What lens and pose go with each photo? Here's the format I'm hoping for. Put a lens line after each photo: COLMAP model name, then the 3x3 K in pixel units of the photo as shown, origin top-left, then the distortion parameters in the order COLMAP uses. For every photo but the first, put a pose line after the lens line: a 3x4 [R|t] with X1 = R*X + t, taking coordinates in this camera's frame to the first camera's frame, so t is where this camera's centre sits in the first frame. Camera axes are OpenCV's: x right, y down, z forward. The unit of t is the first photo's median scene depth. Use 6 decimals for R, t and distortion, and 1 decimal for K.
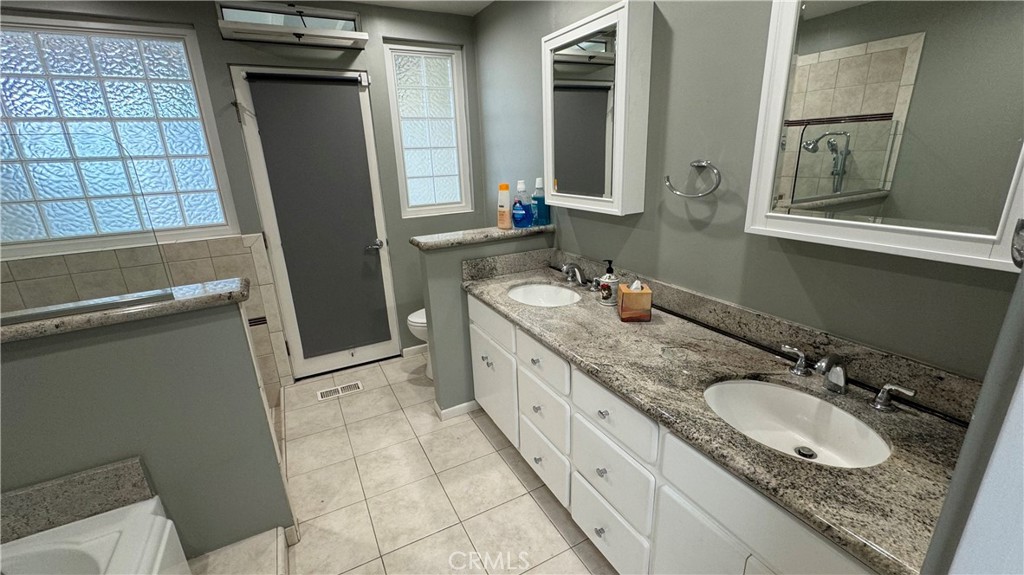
lens RADIAL K [[429.3, 0, 512.0], [0, 429.3, 287.5], [0, 0, 1]] dist [-0.000116, -0.000009]
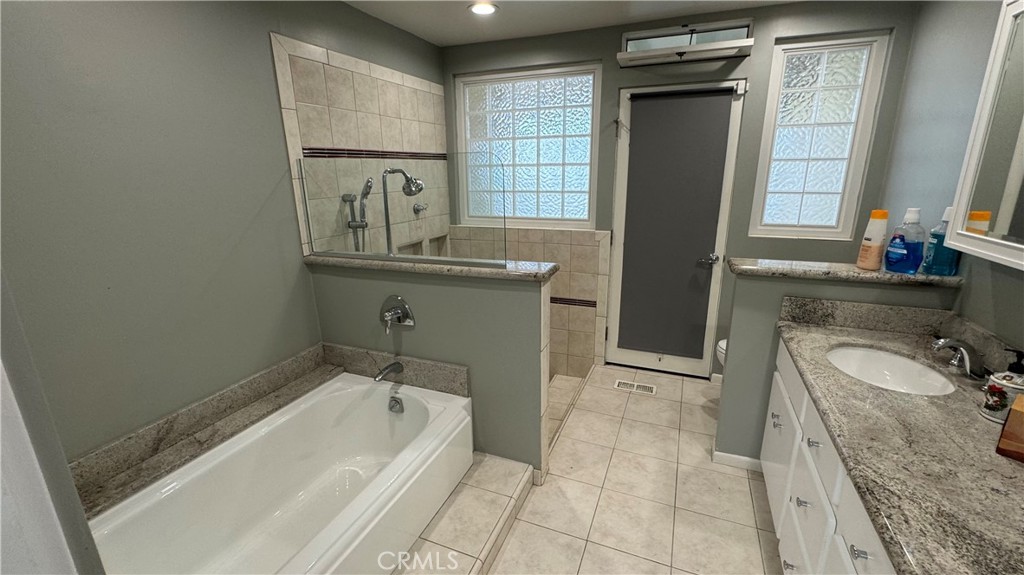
lens RADIAL K [[429.3, 0, 512.0], [0, 429.3, 287.5], [0, 0, 1]] dist [-0.000116, -0.000009]
pose [[0.644263, 0.230256, -0.729320, 0.140408], [-0.239355, 0.966404, 0.093666, -0.027347], [0.726385, 0.114221, 0.677731, 0.041716]]
